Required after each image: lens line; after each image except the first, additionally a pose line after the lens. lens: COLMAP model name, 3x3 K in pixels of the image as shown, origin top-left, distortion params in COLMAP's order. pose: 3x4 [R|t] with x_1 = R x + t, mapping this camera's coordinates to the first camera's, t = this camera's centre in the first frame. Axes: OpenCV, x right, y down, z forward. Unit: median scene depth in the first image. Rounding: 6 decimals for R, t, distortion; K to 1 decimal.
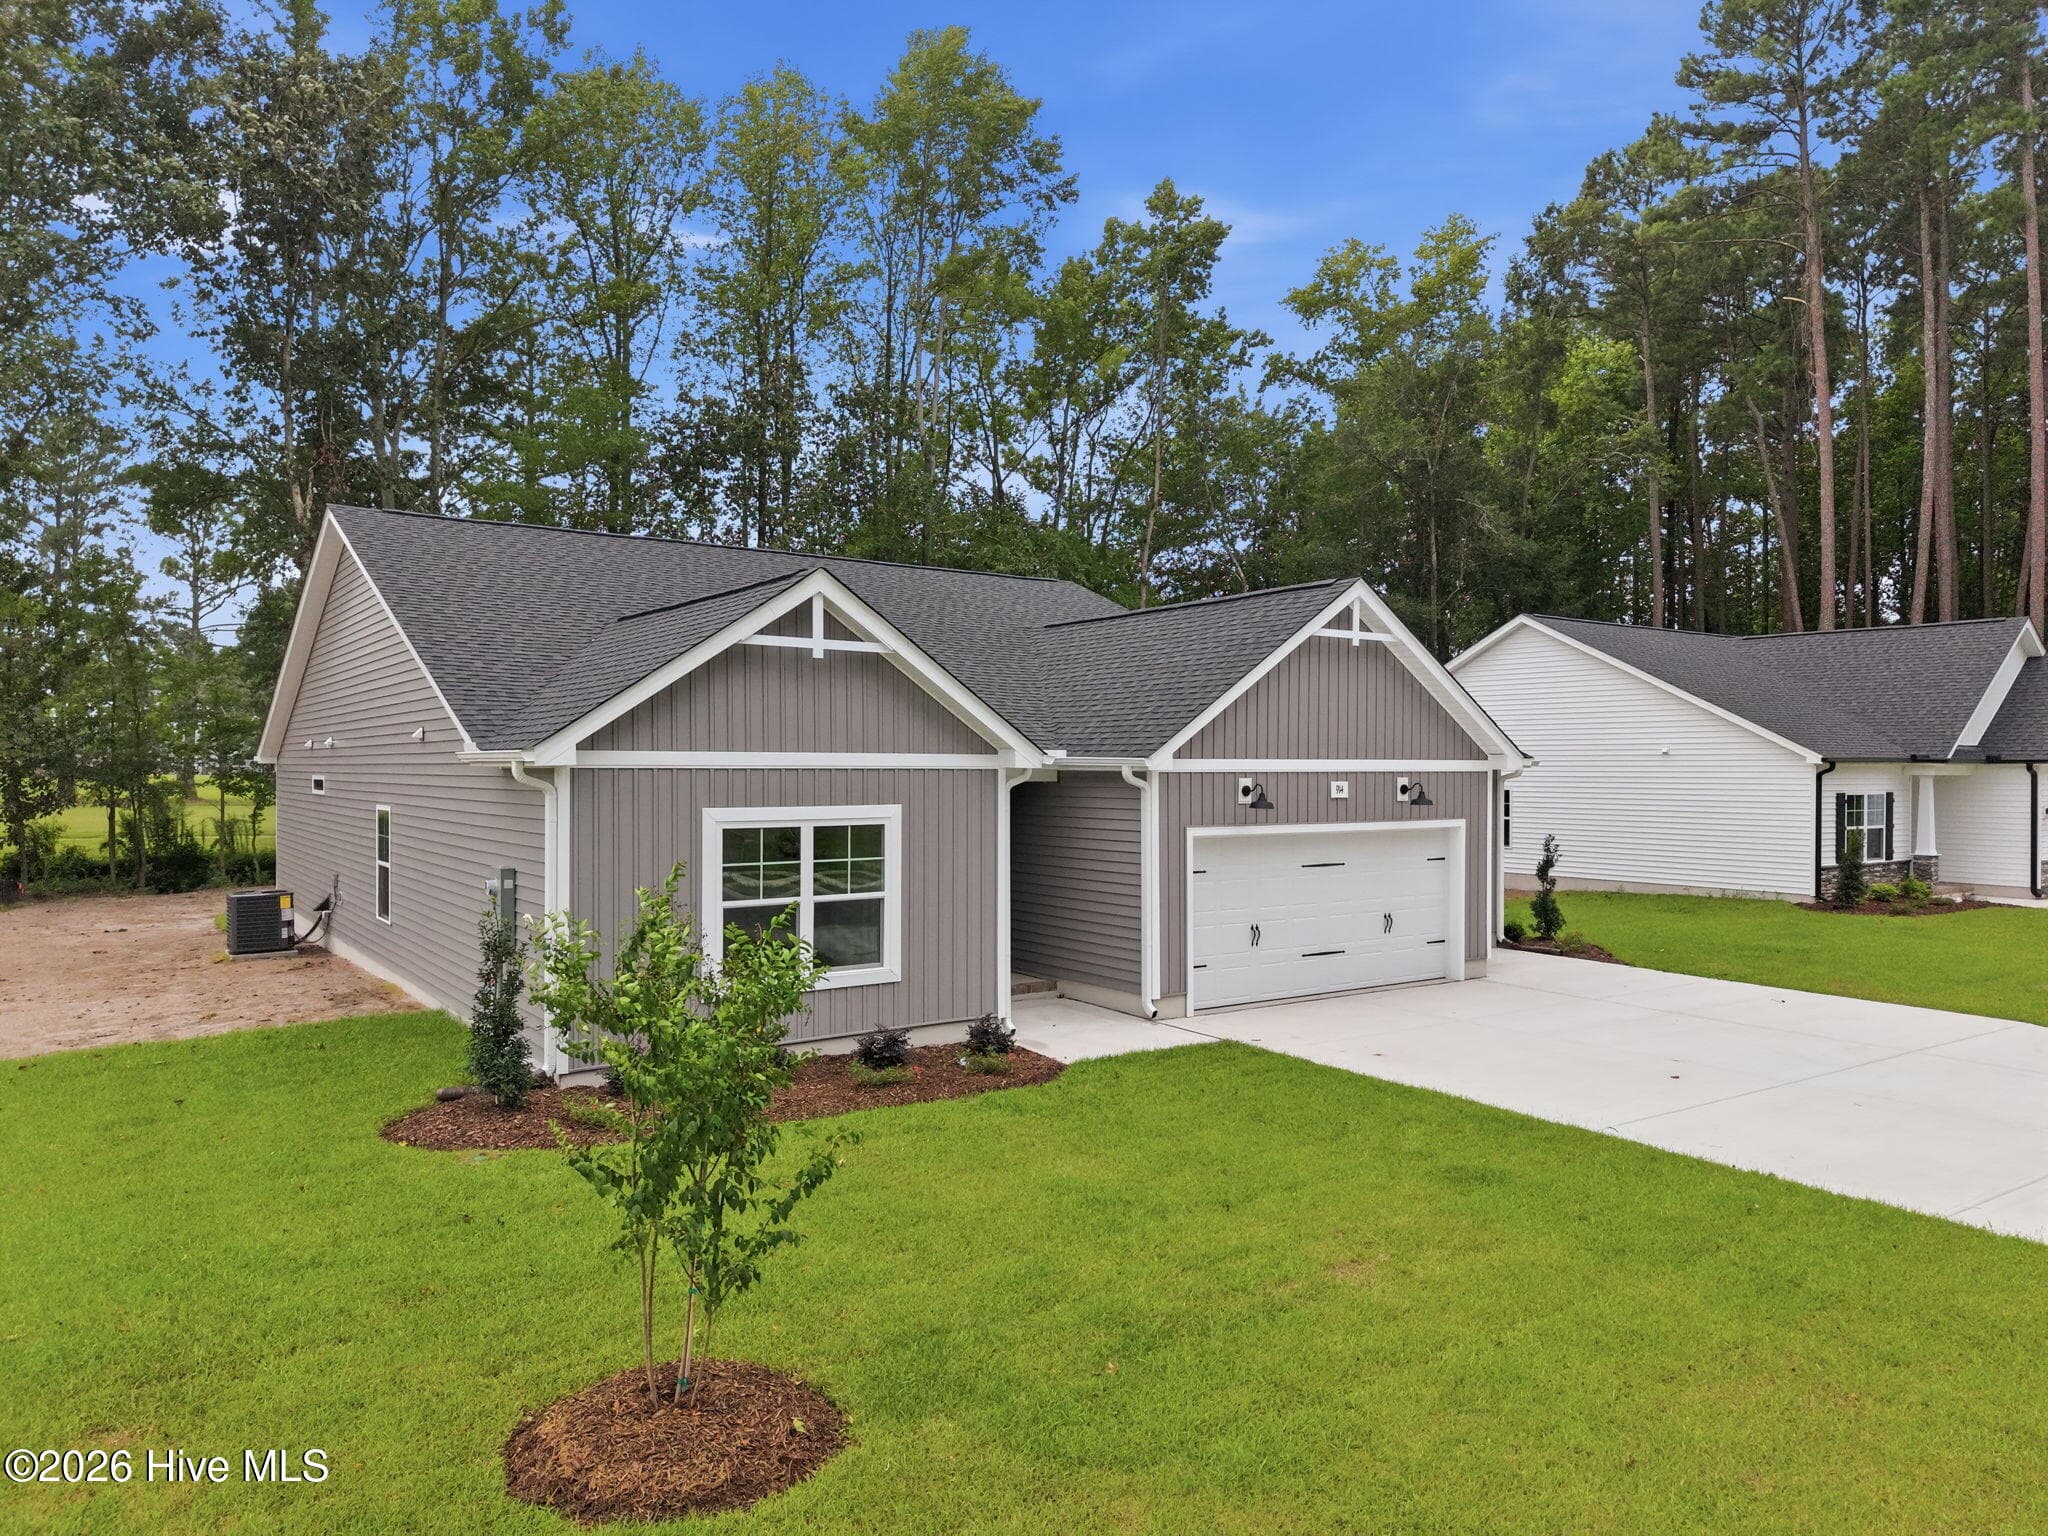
lens RADIAL K [[1363.2, 0, 1022.2], [0, 1363.2, 777.6], [0, 0, 1]] dist [0.036795, -0.038623]
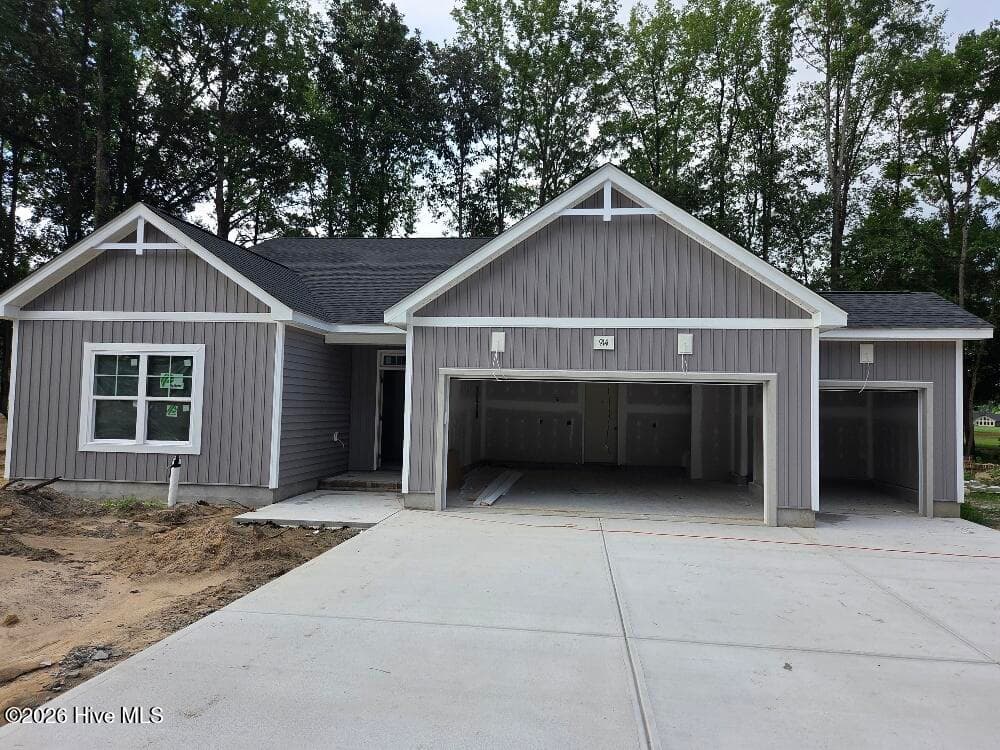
lens RADIAL K [[730.7, 0, 502.9], [0, 730.7, 375.8], [0, 0, 1]] dist [0.045004, -0.032936]
pose [[0.739646, -0.014846, -0.672833, 0.647961], [-0.027679, 0.998240, -0.052453, 0.079850], [0.672427, 0.057420, 0.737933, 0.512226]]
